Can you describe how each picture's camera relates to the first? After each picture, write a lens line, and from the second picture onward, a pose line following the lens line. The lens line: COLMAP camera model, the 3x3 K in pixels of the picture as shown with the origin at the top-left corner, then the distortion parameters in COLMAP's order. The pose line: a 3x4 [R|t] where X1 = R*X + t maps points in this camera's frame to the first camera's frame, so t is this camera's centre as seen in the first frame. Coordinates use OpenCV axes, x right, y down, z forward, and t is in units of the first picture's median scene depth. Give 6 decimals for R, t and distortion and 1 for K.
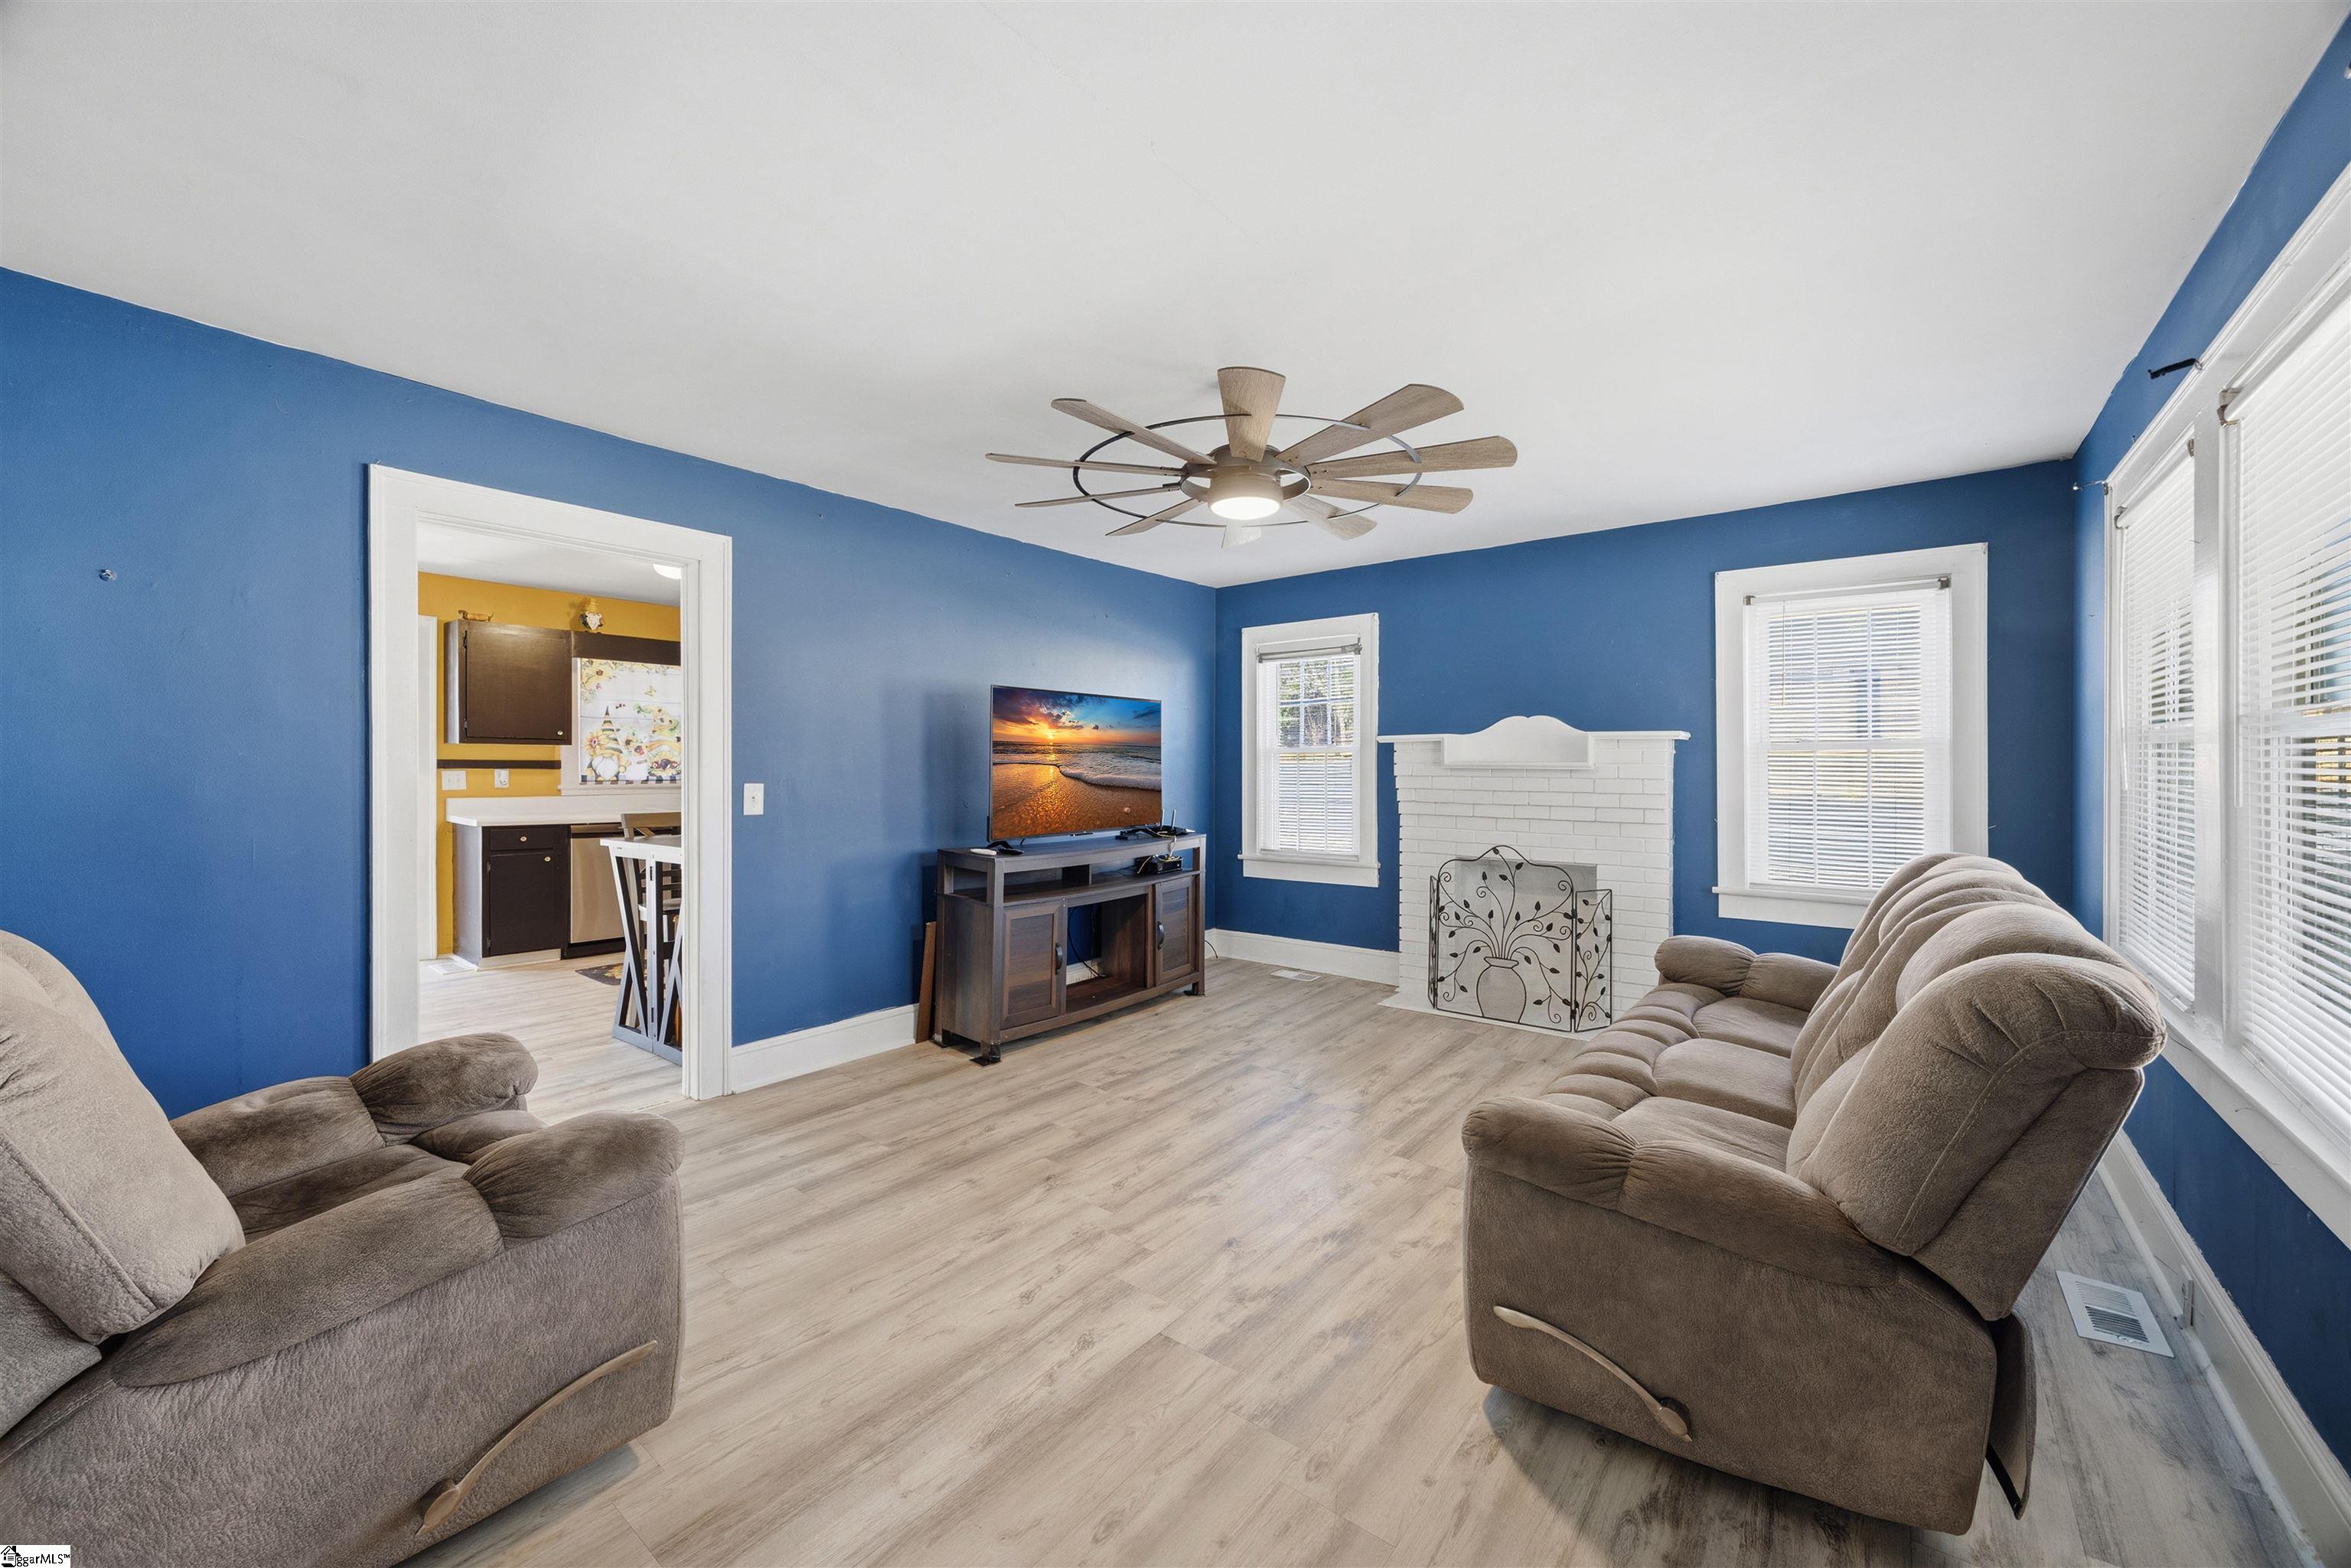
lens RADIAL K [[910.1, 0, 1188.5], [0, 910.1, 776.2], [0, 0, 1]] dist [-0.003933, 0.000392]
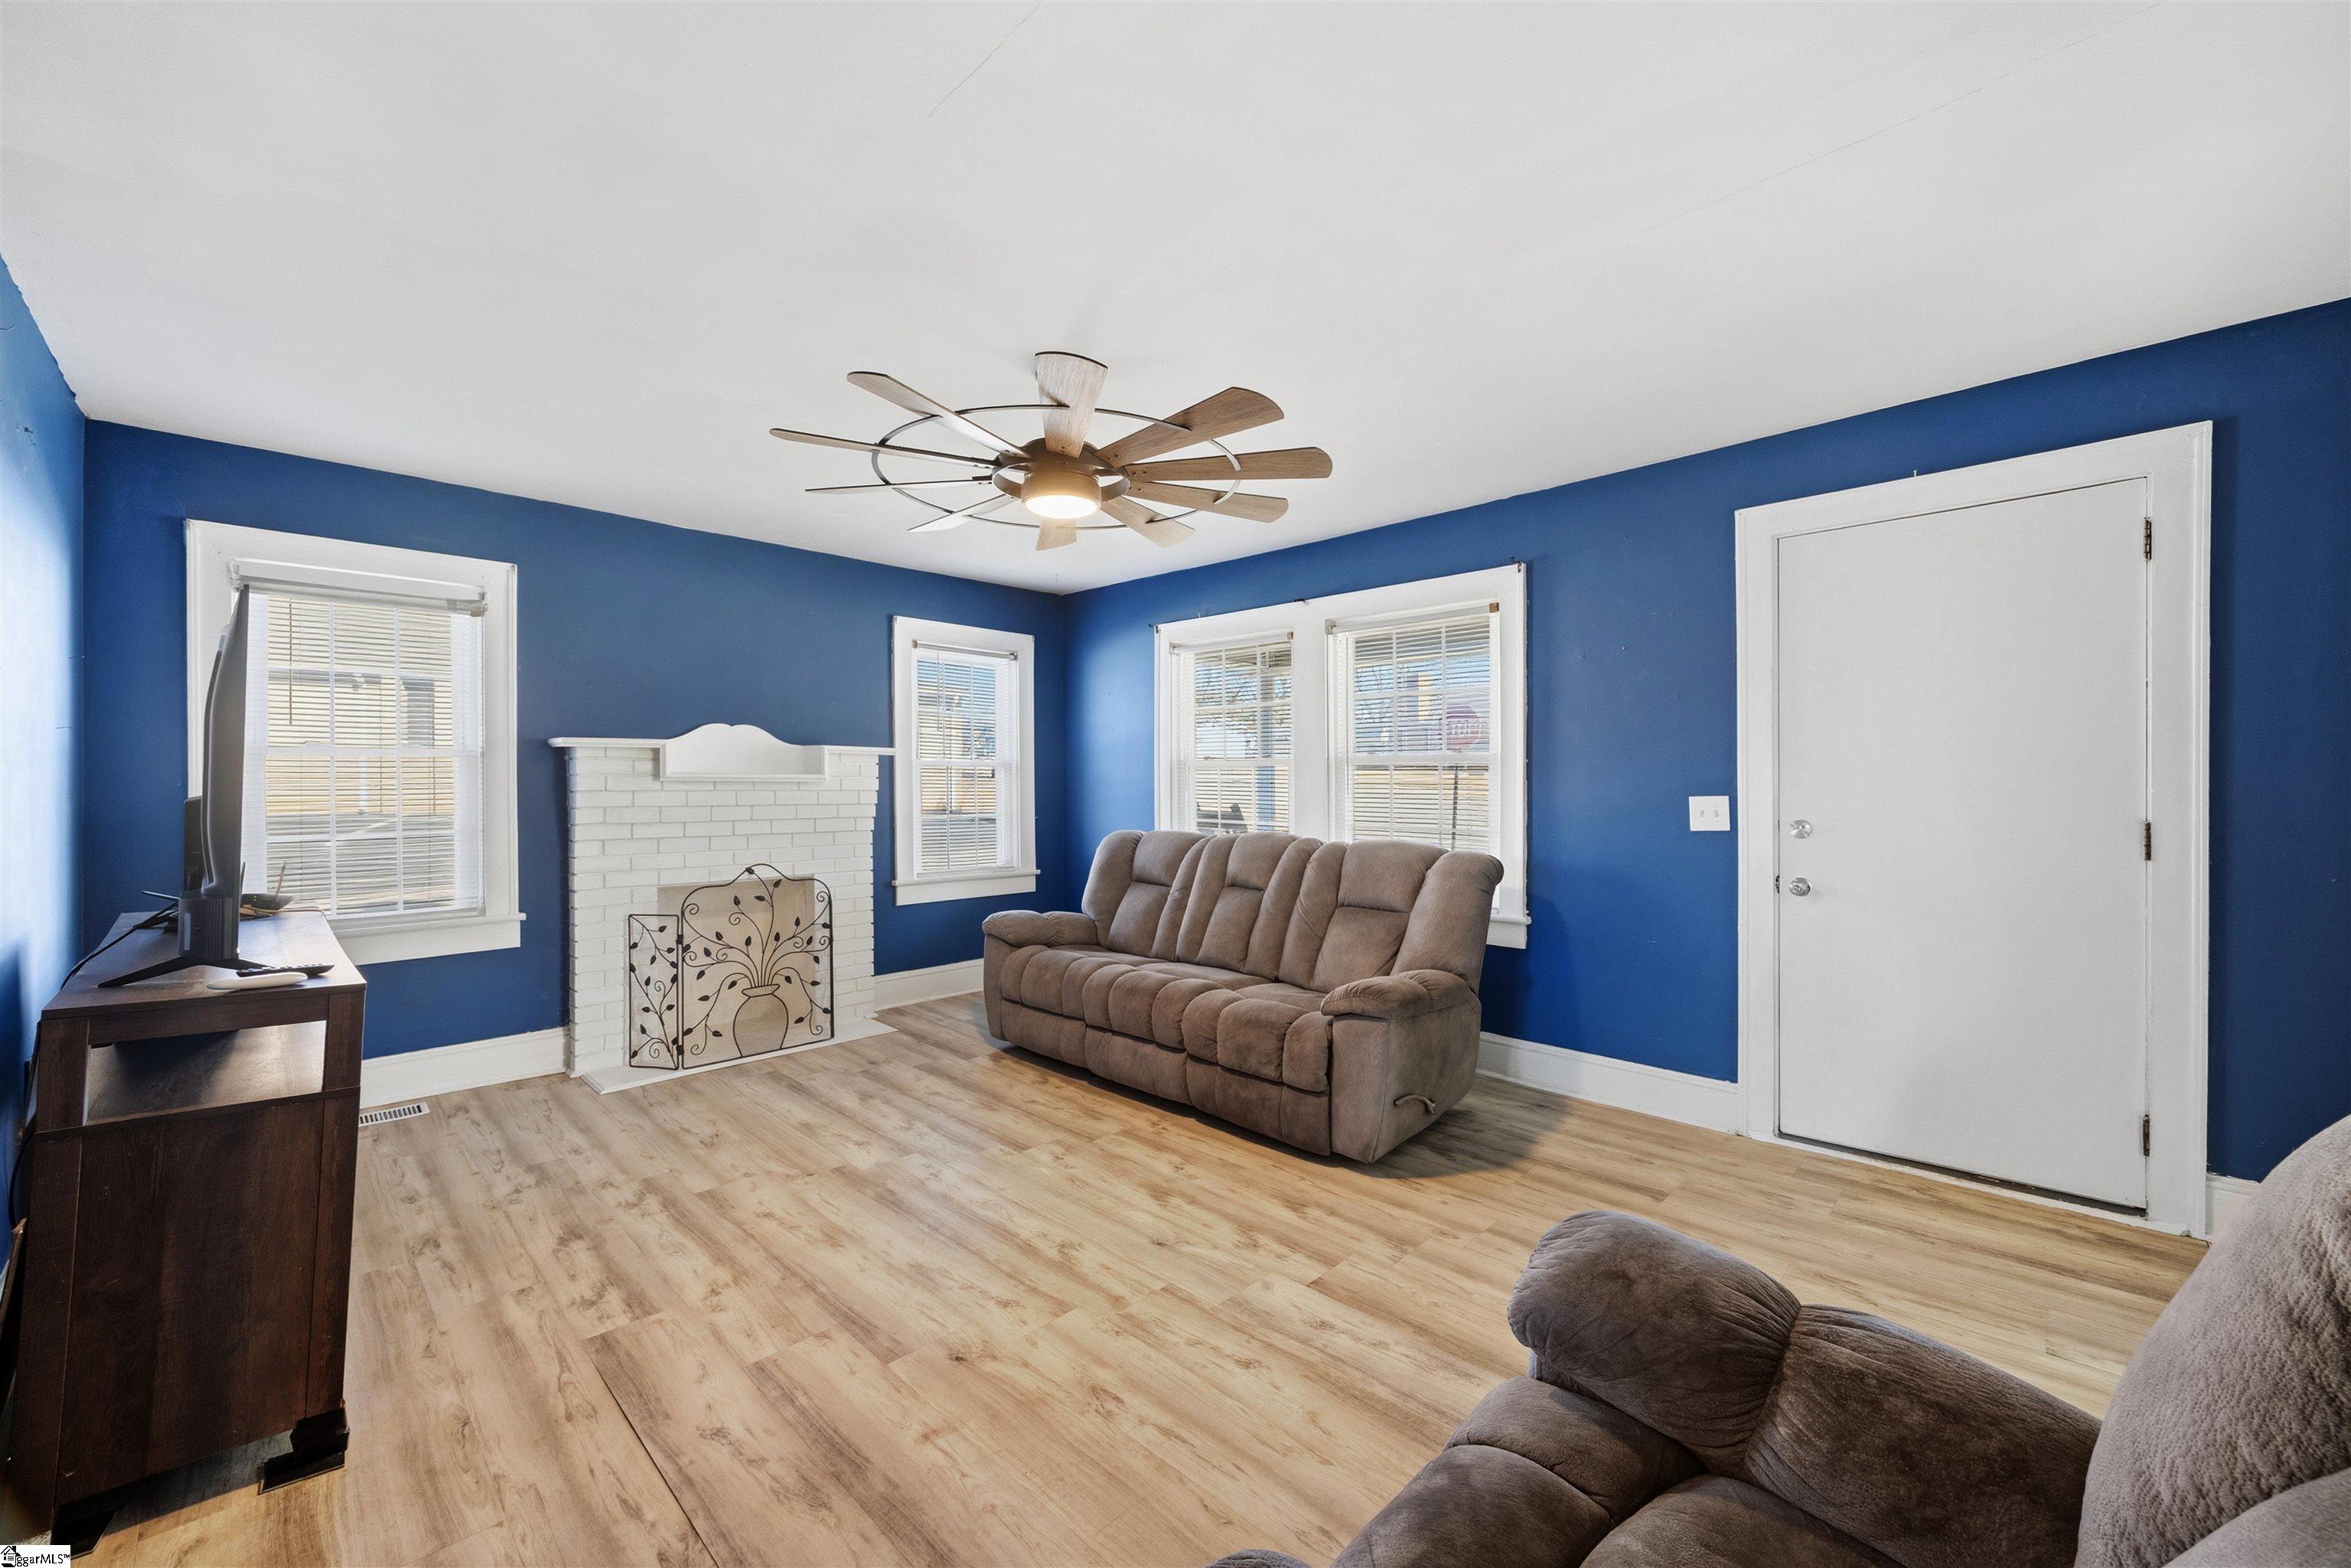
lens RADIAL K [[910.1, 0, 1186.4], [0, 910.1, 777.1], [0, 0, 1]] dist [-0.003933, 0.000392]
pose [[0.101043, 0.002641, 0.994879, -0.610318], [0.010944, 0.999933, -0.003766, -0.004769], [-0.994822, 0.011269, 0.101007, 0.541414]]
